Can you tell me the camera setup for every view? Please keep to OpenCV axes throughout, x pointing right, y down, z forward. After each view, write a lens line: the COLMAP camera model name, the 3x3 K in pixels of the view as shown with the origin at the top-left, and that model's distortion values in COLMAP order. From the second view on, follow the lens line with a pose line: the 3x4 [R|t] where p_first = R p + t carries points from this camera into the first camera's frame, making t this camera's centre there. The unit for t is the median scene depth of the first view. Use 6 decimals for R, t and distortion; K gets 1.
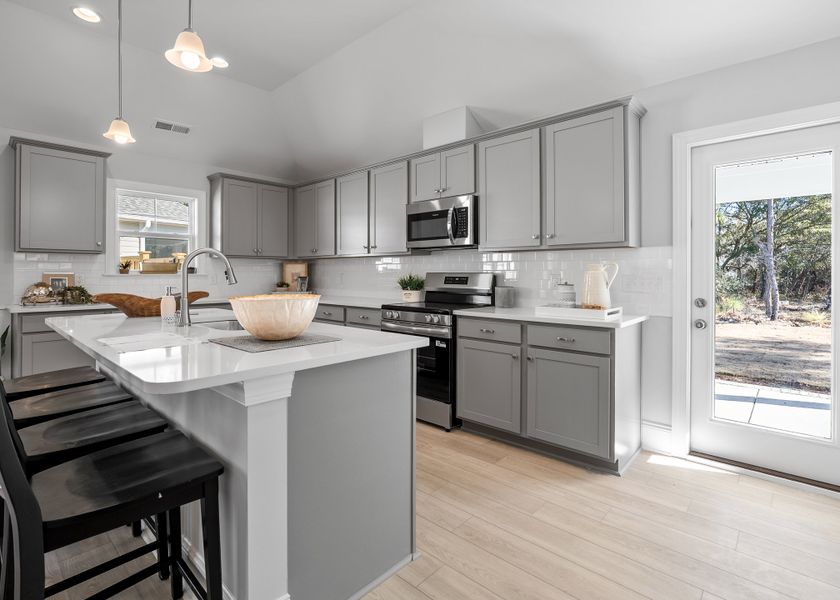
lens RADIAL K [[415.7, 0, 421.9], [0, 415.7, 269.6], [0, 0, 1]] dist [-0.005181, 0.000494]
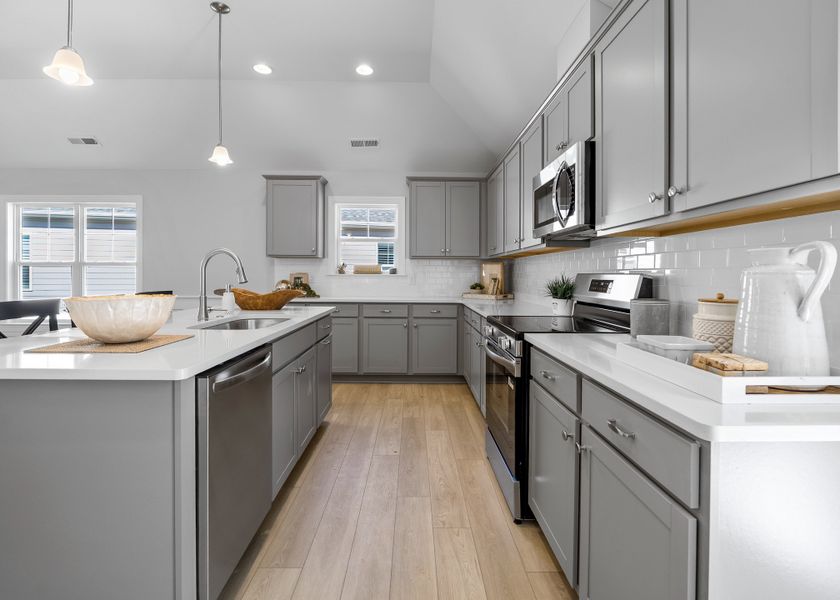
lens RADIAL K [[412.5, 0, 417.6], [0, 412.5, 277.0], [0, 0, 1]] dist [-0.004115, -0.000431]
pose [[0.679348, 0.008650, -0.733765, 0.339126], [0.000452, 0.999925, 0.012206, 0.004696], [0.733816, -0.008624, 0.679293, 0.373892]]
